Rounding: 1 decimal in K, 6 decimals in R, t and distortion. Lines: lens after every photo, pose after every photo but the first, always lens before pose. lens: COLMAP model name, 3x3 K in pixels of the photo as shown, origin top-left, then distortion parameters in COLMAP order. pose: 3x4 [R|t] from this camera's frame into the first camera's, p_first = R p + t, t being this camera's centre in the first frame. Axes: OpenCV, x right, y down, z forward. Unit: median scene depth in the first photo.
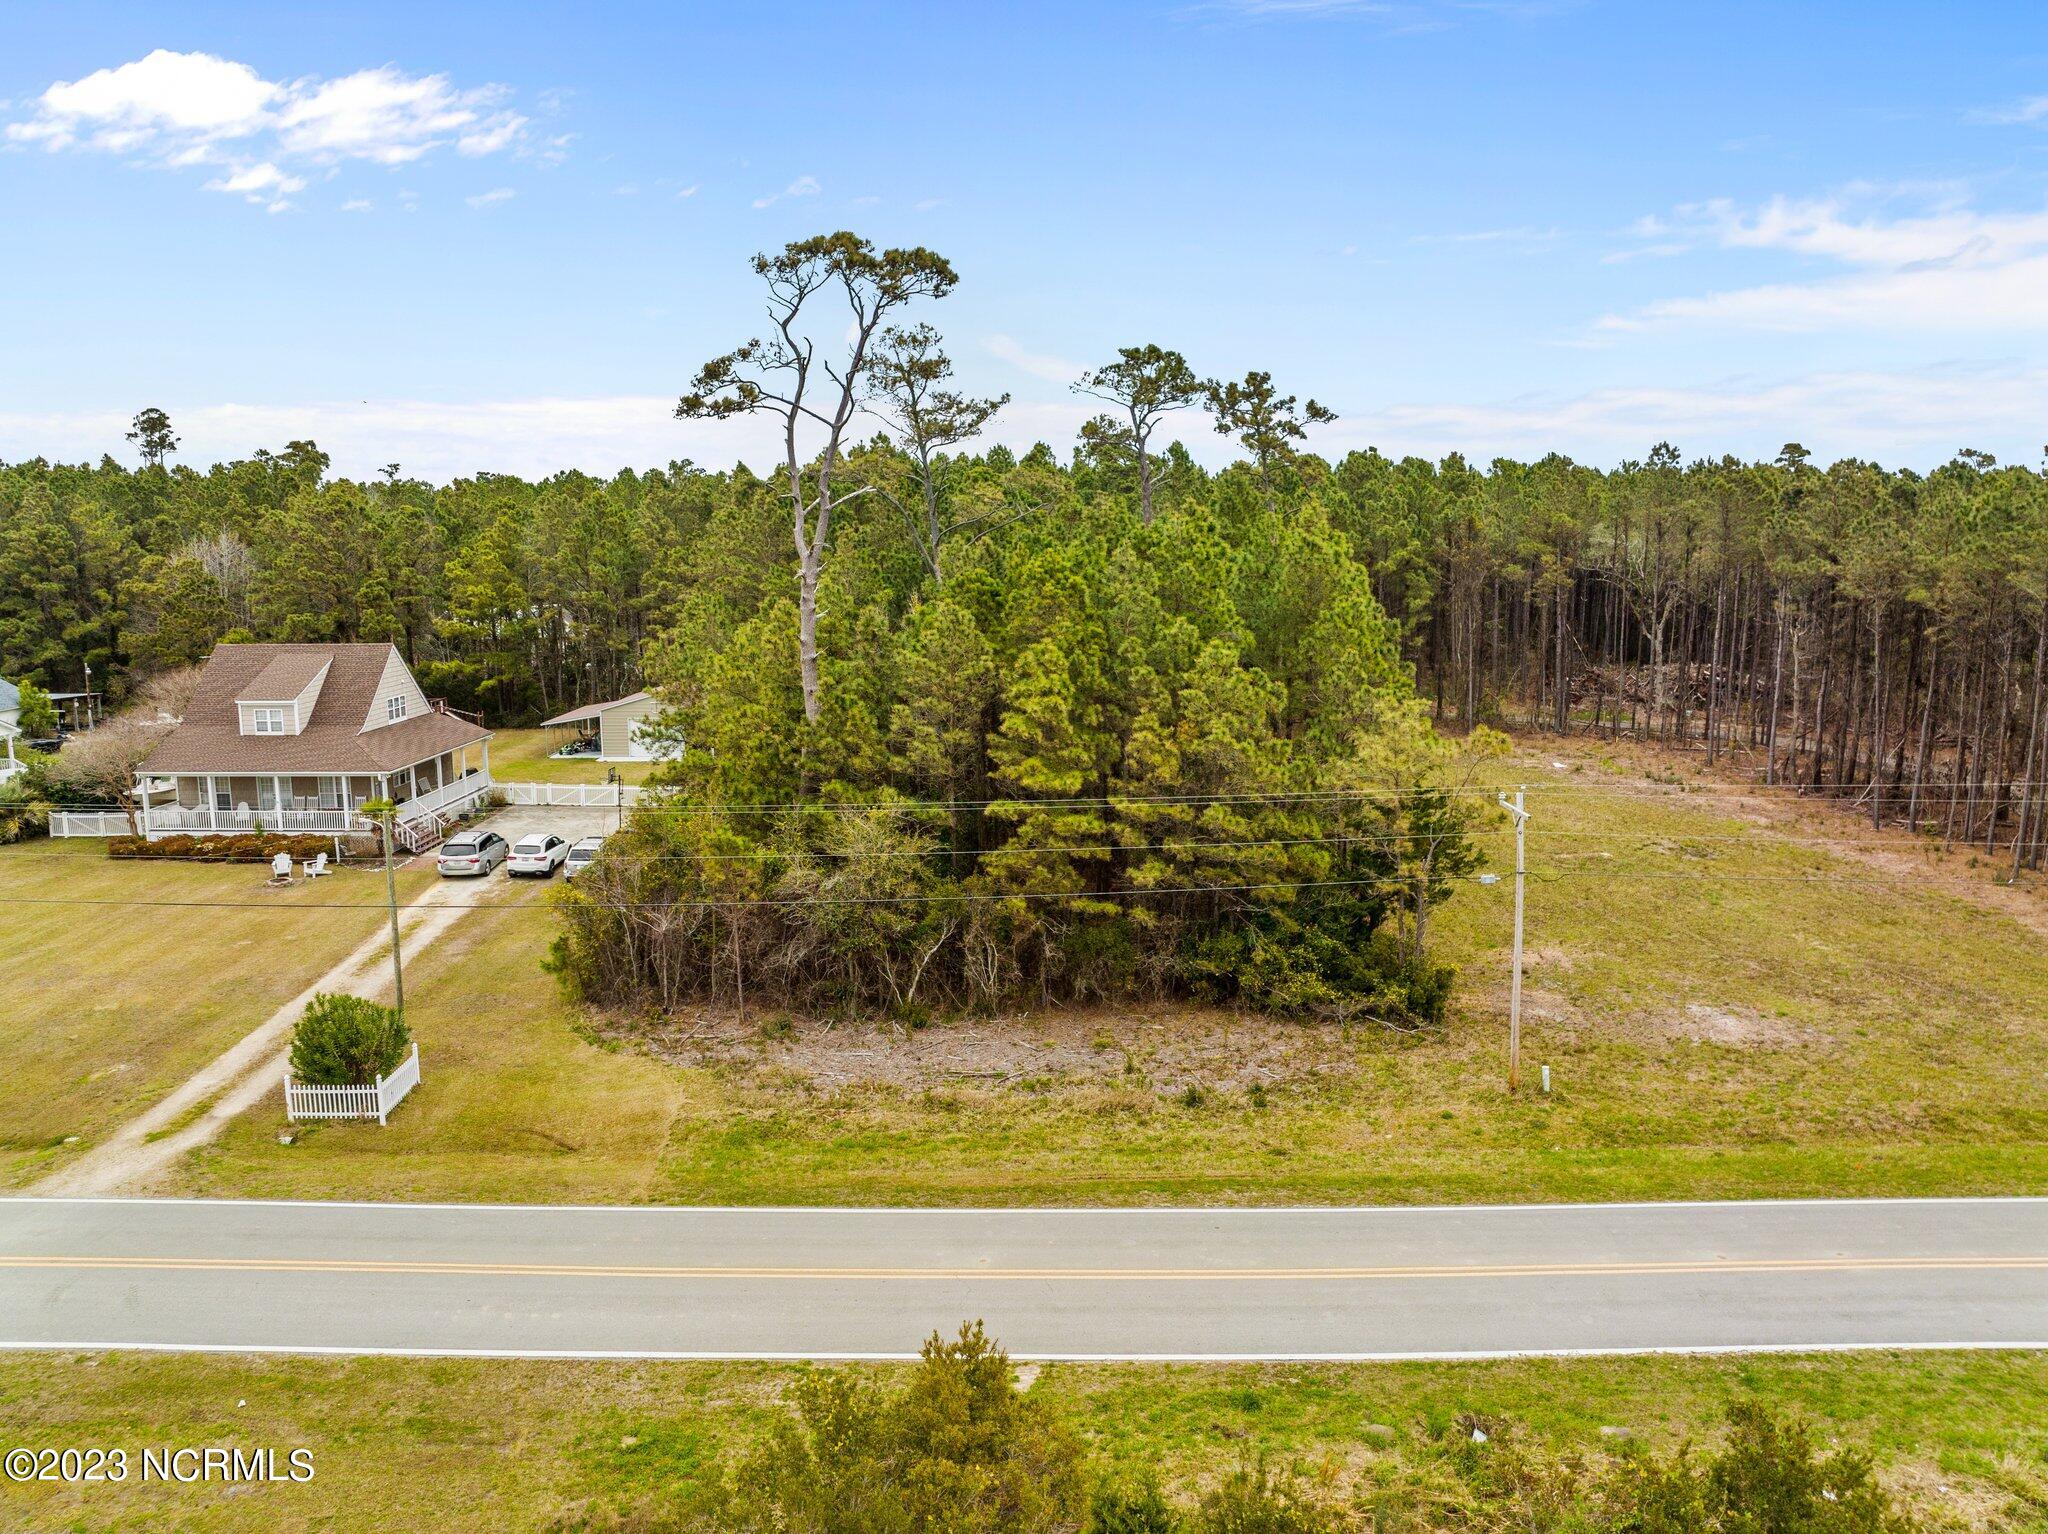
lens RADIAL K [[1449.7, 0, 1026.4], [0, 1449.7, 756.0], [0, 0, 1]] dist [-0.042481, 0.004609]
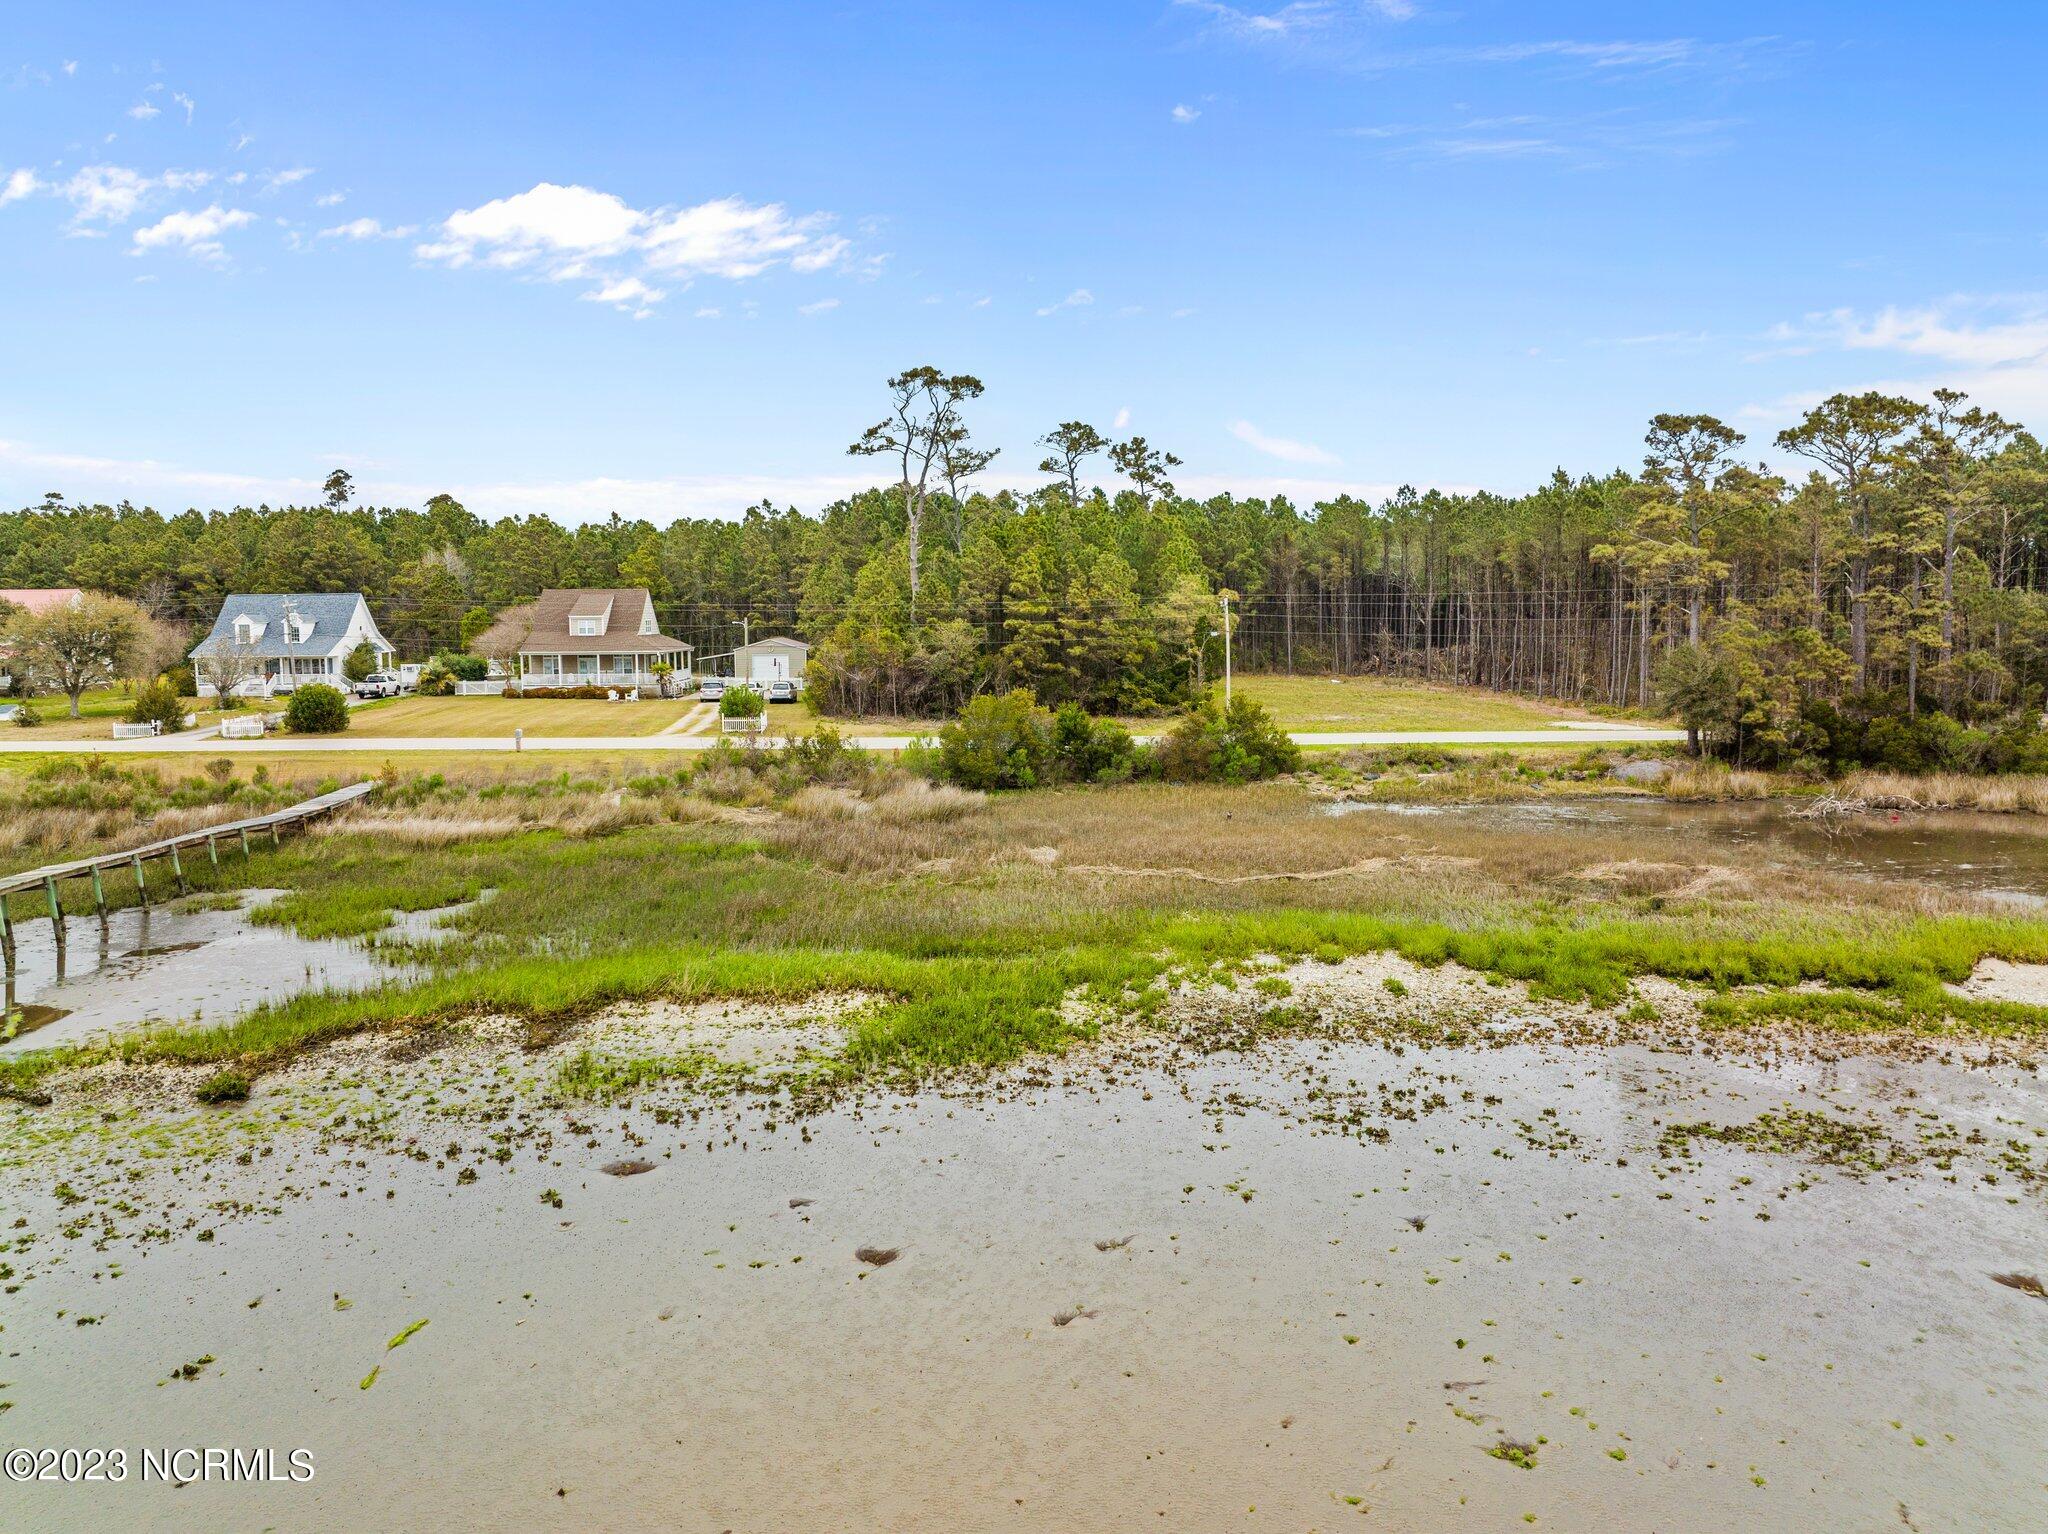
lens RADIAL K [[1449.7, 0, 1026.4], [0, 1449.7, 756.0], [0, 0, 1]] dist [-0.042481, 0.004609]
pose [[0.999074, -0.007845, 0.042311, -0.079154], [0.010184, 0.998415, -0.055353, 0.321807], [-0.041810, 0.055733, 0.997570, -1.080939]]
